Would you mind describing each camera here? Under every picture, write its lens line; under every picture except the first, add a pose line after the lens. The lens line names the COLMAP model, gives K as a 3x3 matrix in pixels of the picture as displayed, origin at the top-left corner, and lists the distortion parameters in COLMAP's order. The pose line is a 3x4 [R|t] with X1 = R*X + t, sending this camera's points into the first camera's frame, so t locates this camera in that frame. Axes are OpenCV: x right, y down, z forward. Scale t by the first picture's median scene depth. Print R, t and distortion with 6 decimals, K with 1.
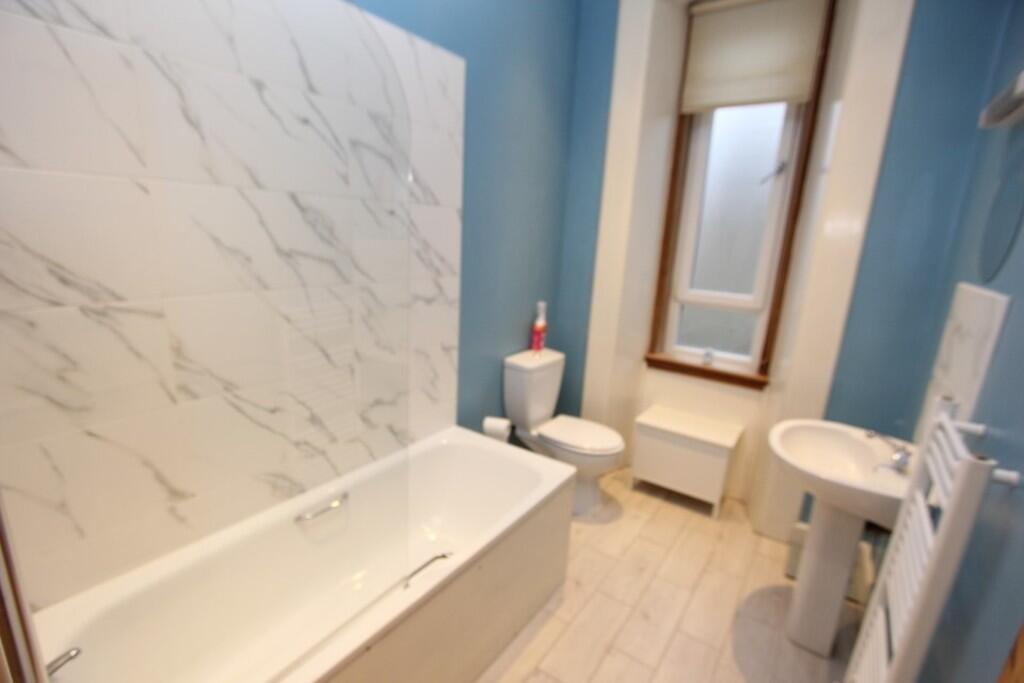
lens RADIAL K [[492.1, 0, 512.0], [0, 492.1, 341.5], [0, 0, 1]] dist [-0.025348, 0.000089]
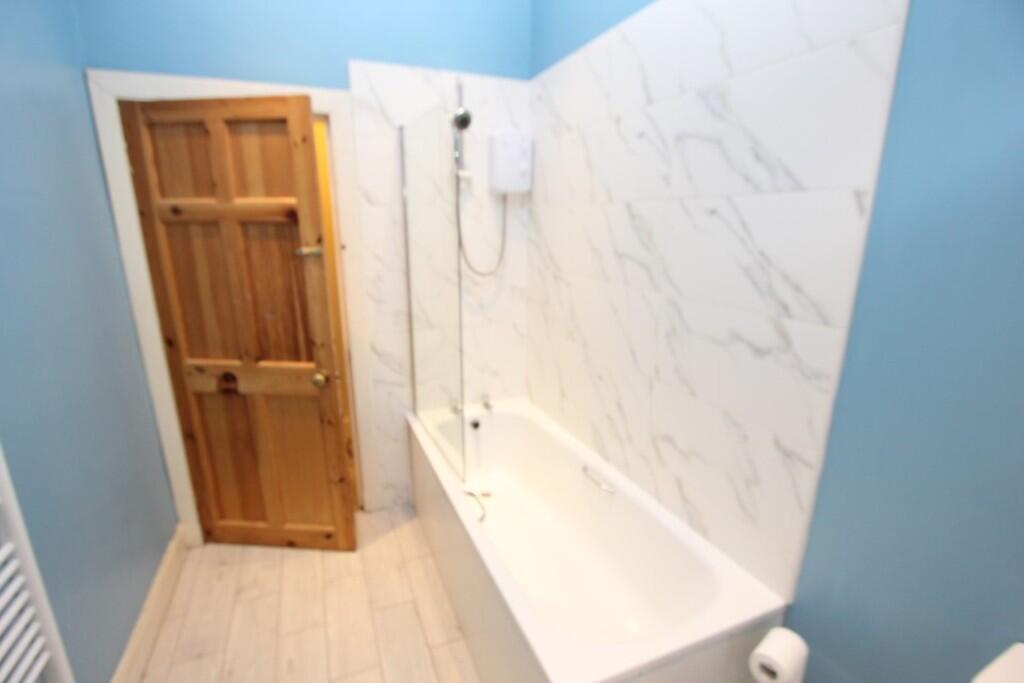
lens RADIAL K [[487.8, 0, 510.3], [0, 487.8, 370.9], [0, 0, 1]] dist [-0.053598, -0.000102]
pose [[-0.564236, 0.172768, -0.807335, 0.506562], [-0.226670, 0.907868, 0.352699, -0.205513], [0.793889, 0.382003, -0.473090, 1.068215]]
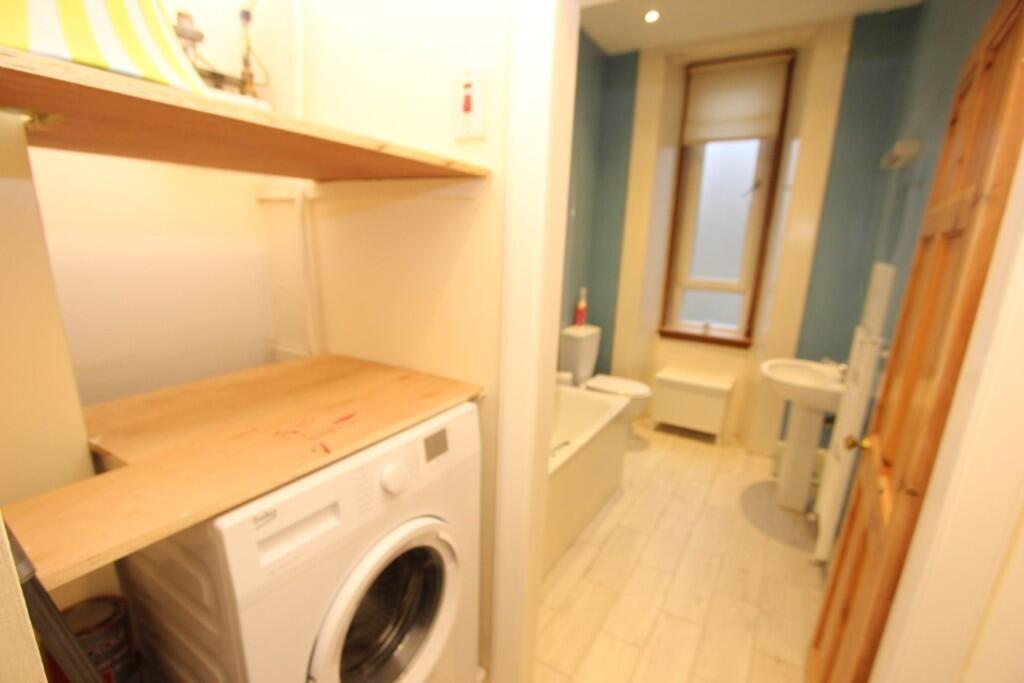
lens RADIAL K [[480.1, 0, 512.0], [0, 480.1, 341.5], [0, 0, 1]] dist [-0.039141, 0.000057]
pose [[0.998257, -0.034295, 0.048024, -0.231366], [0.034315, 0.999411, 0.000397, 0.063982], [-0.048009, 0.001252, 0.998846, -0.321483]]
